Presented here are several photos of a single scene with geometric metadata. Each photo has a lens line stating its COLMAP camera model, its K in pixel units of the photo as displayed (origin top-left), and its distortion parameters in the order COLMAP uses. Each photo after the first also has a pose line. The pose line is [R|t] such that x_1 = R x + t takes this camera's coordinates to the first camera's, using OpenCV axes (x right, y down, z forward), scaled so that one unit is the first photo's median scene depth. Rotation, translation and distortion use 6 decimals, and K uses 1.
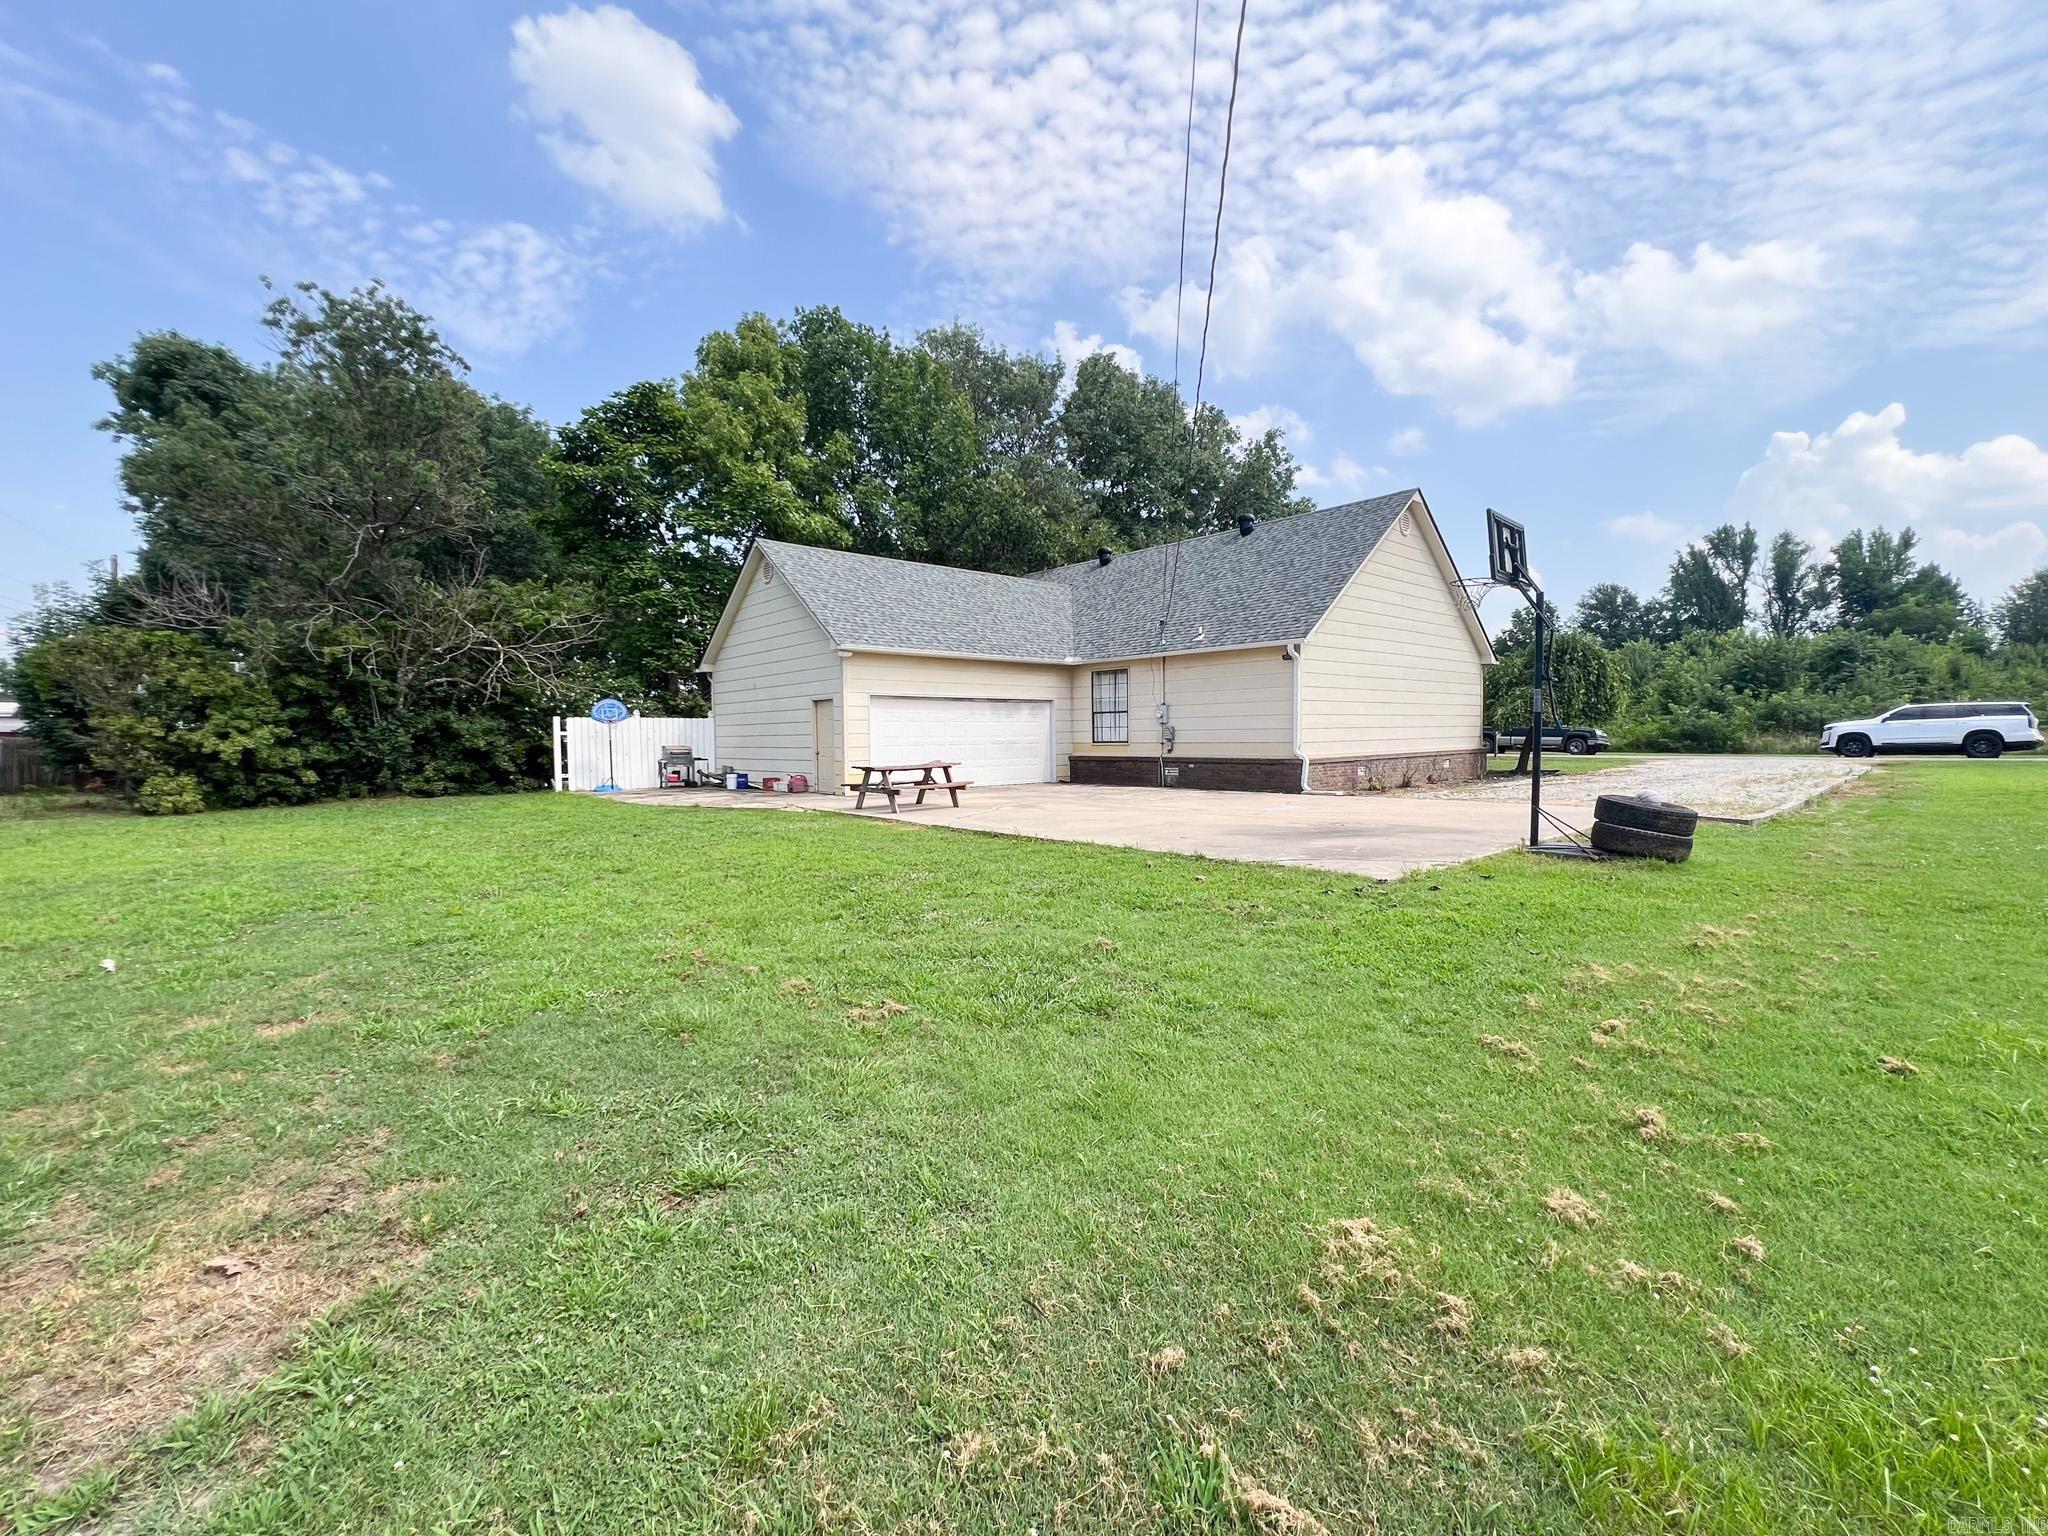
lens RADIAL K [[817.0, 0, 1019.4], [0, 817.0, 761.1], [0, 0, 1]] dist [-0.002297, 0.000188]
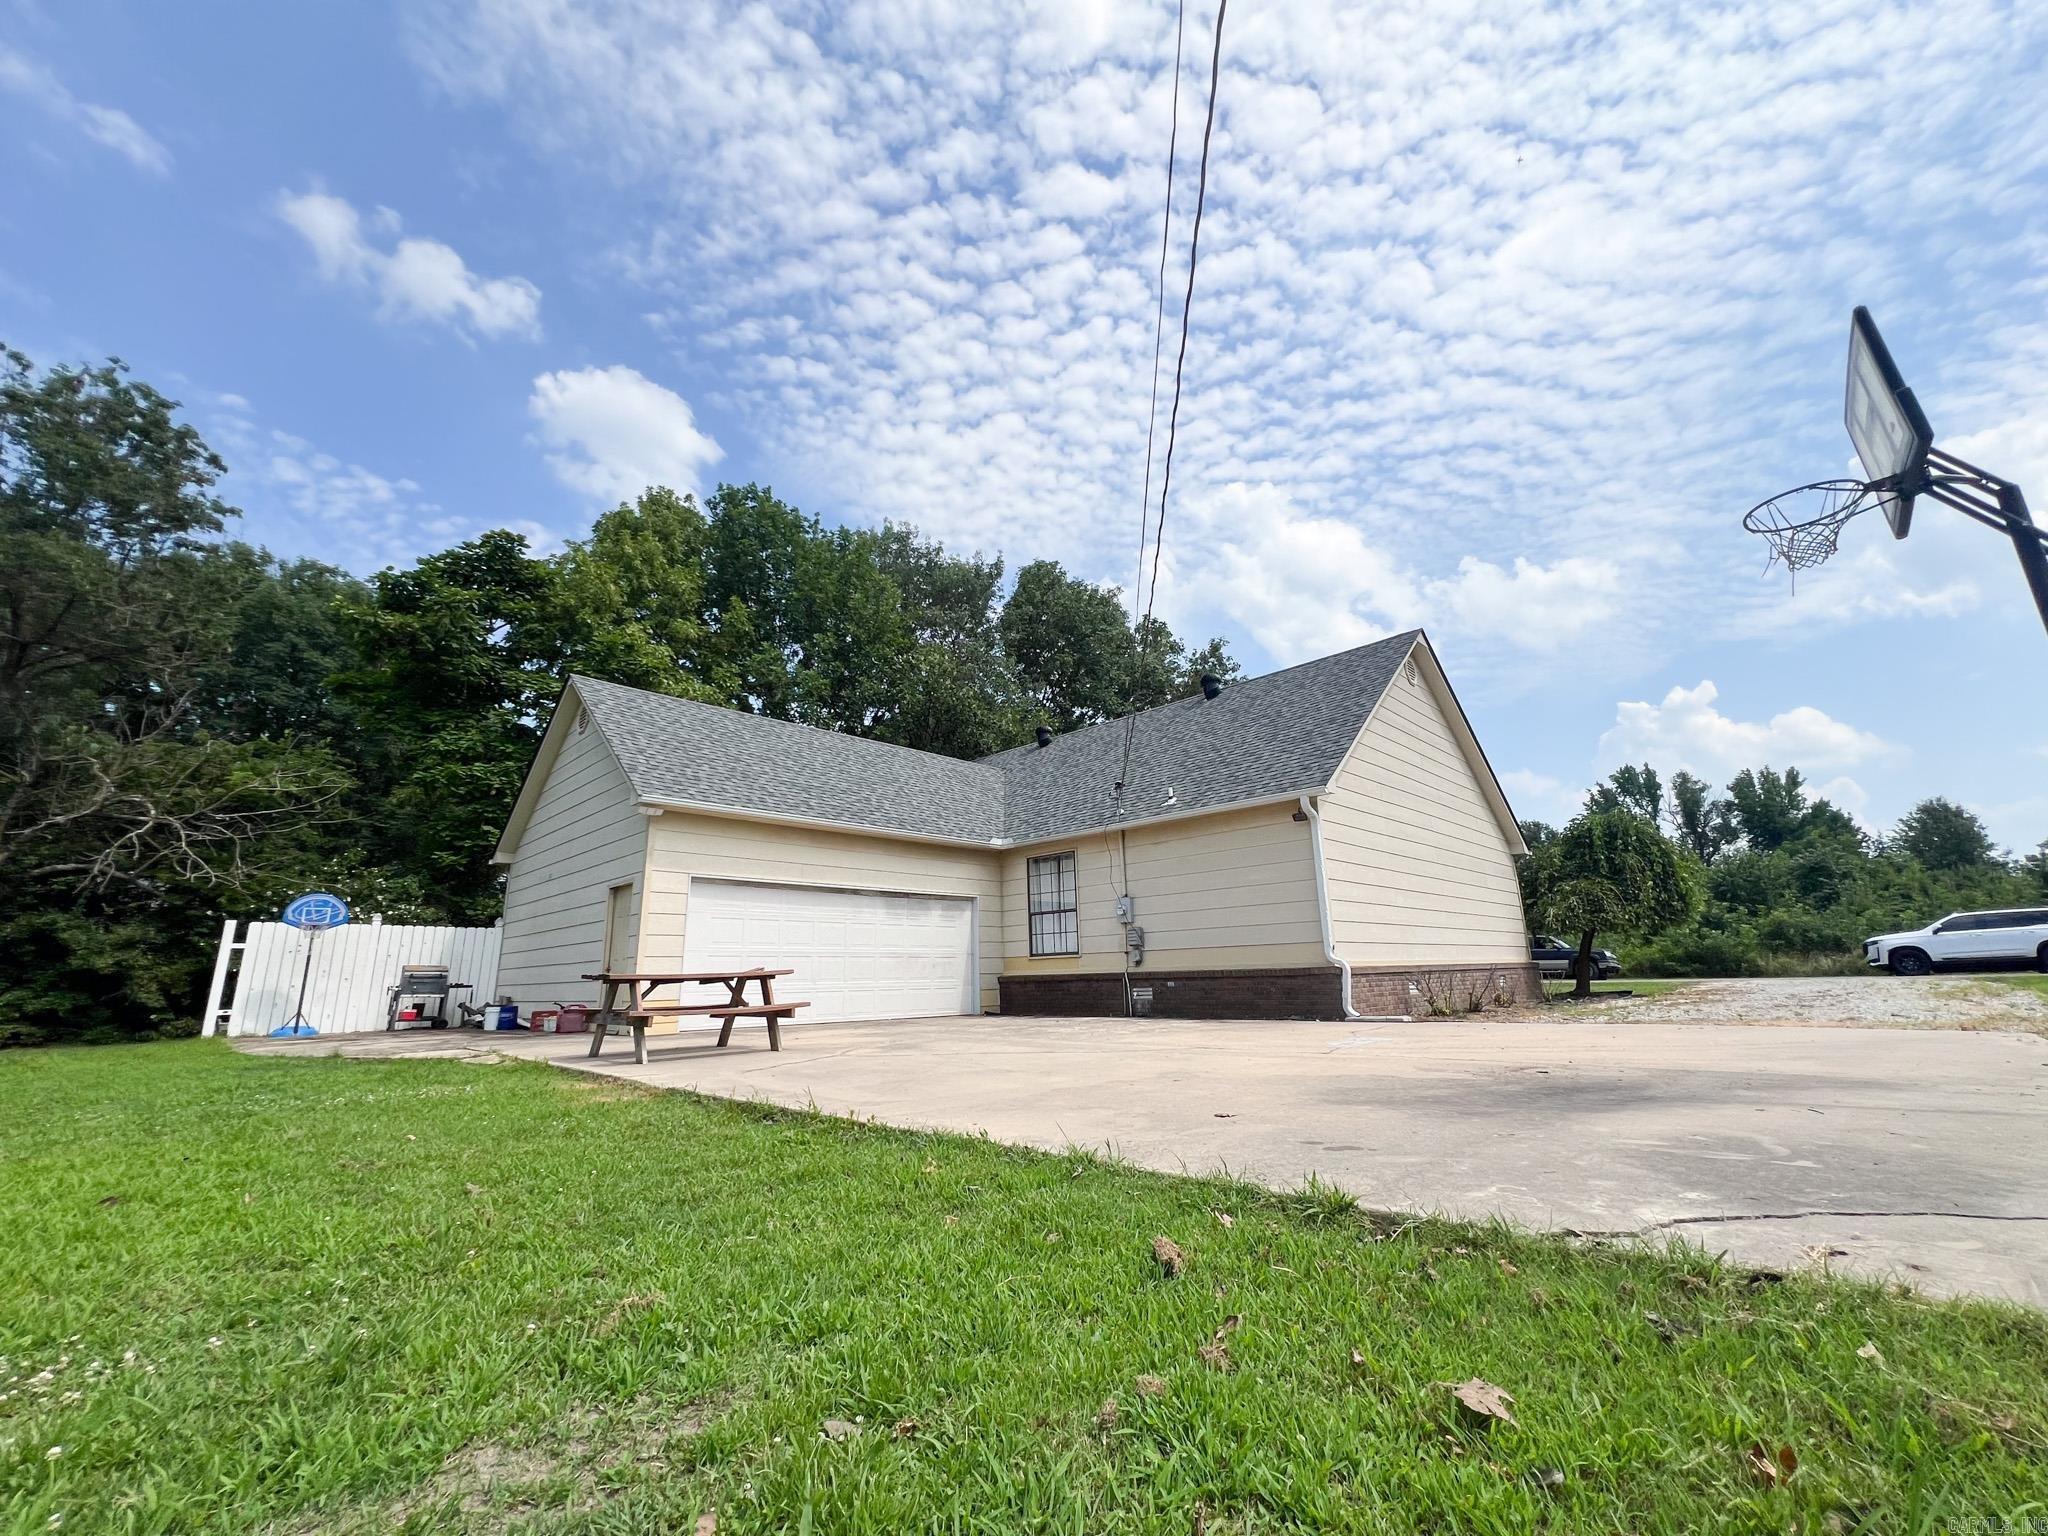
lens RADIAL K [[817.0, 0, 1021.4], [0, 817.0, 763.6], [0, 0, 1]] dist [-0.002297, 0.000188]
pose [[0.998042, 0.005122, 0.062332, 0.035675], [0.012727, 0.959154, -0.282597, 0.017998], [-0.061234, 0.282837, 0.957211, 0.256704]]
